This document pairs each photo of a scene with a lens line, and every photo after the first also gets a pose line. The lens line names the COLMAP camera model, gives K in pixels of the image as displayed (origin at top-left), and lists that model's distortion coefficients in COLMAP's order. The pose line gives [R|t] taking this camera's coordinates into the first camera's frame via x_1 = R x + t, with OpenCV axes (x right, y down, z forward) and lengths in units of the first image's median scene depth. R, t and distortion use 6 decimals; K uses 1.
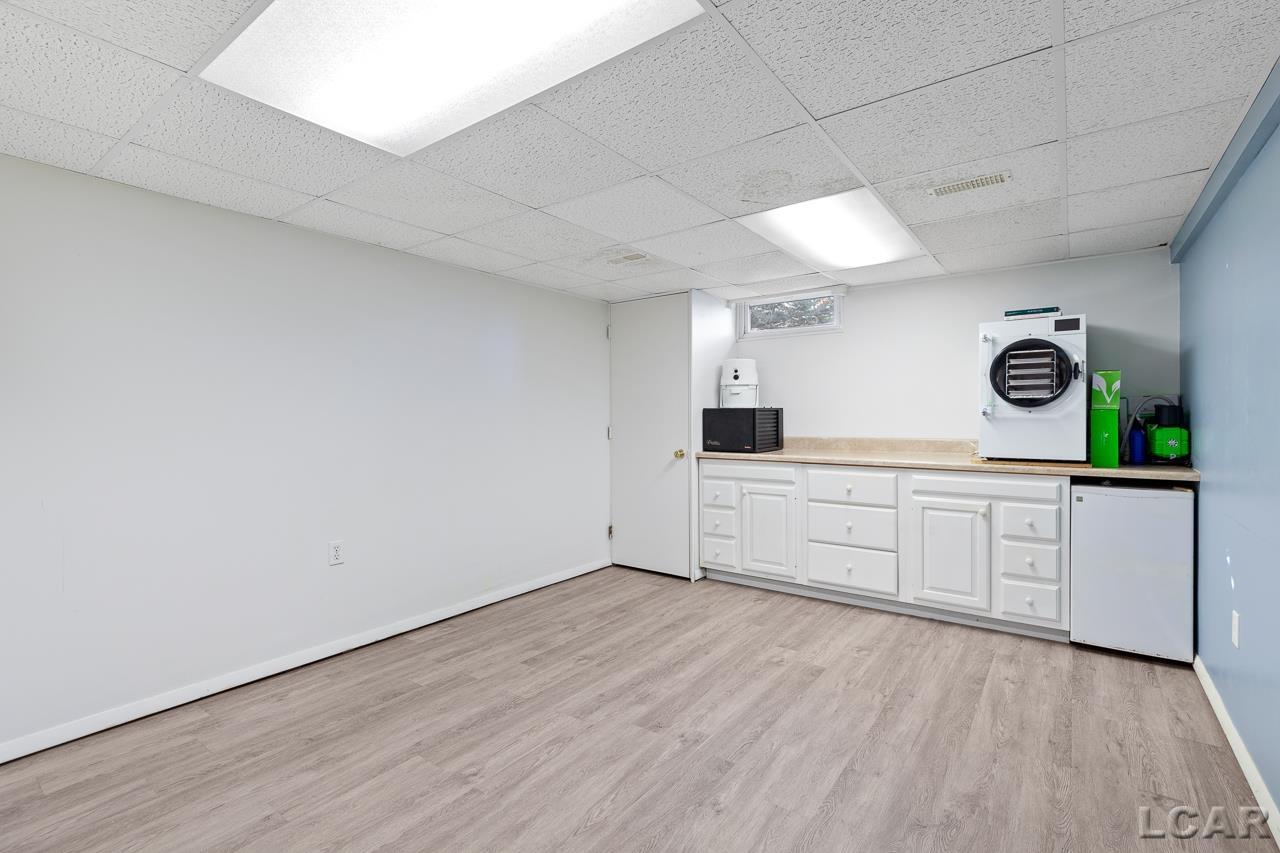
lens RADIAL K [[580.5, 0, 641.4], [0, 580.5, 424.1], [0, 0, 1]] dist [0.010425, -0.001102]
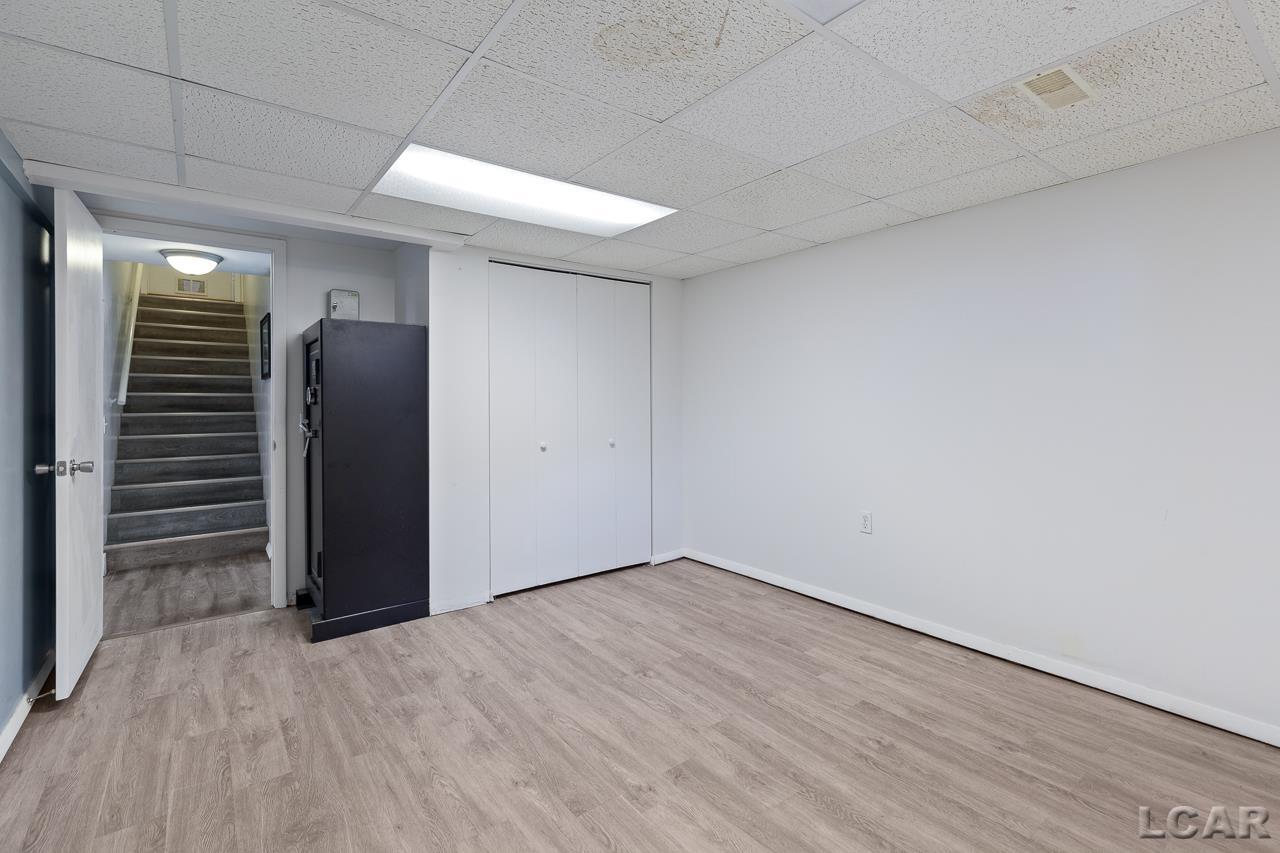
lens RADIAL K [[580.5, 0, 650.9], [0, 580.5, 397.5], [0, 0, 1]] dist [0.010425, -0.001102]
pose [[-0.266698, 0.003583, -0.963774, 0.736238], [-0.003188, 0.999984, 0.004599, -0.019858], [0.963775, 0.004299, -0.266682, 1.037961]]
